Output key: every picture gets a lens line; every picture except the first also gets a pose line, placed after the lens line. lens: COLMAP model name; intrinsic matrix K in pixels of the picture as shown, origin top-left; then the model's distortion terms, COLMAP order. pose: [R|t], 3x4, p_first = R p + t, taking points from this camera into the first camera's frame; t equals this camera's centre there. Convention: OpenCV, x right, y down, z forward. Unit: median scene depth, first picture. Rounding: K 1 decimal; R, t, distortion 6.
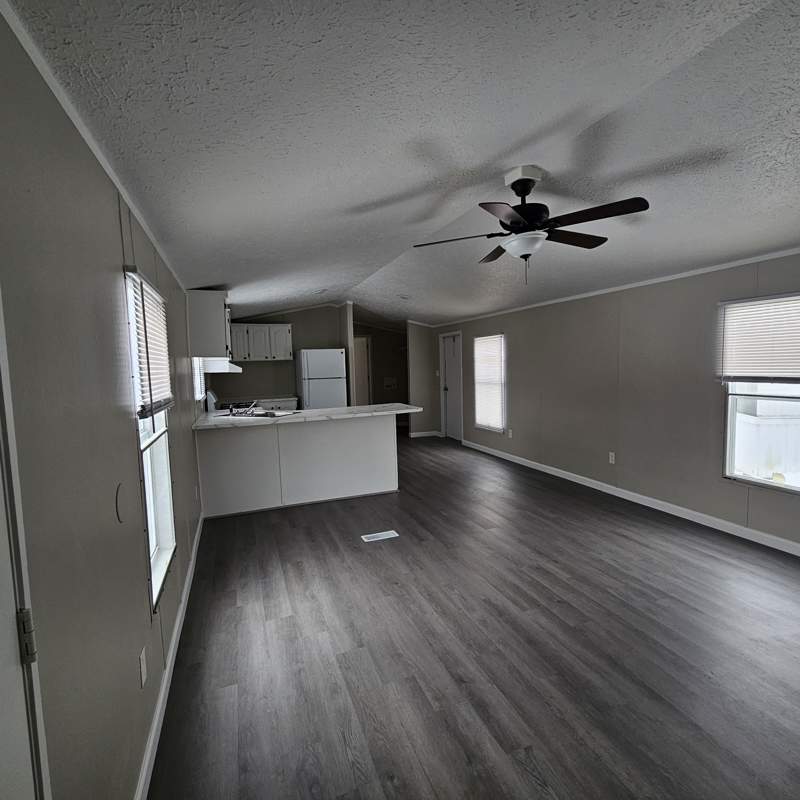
lens RADIAL K [[434.4, 0, 398.1], [0, 434.4, 398.6], [0, 0, 1]] dist [-0.007160, -0.000275]
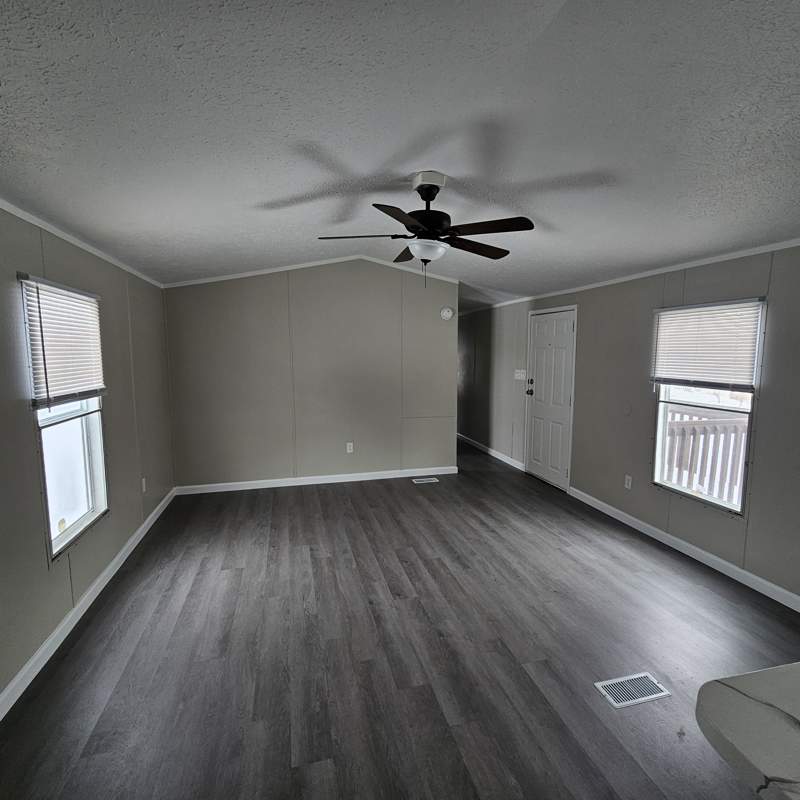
lens RADIAL K [[434.4, 0, 402.9], [0, 434.4, 403.2], [0, 0, 1]] dist [-0.007160, -0.000275]
pose [[-0.994832, 0.016349, 0.100206, 0.257403], [0.035834, 0.979976, 0.195864, -0.203331], [-0.094997, 0.198442, -0.975498, 2.127627]]
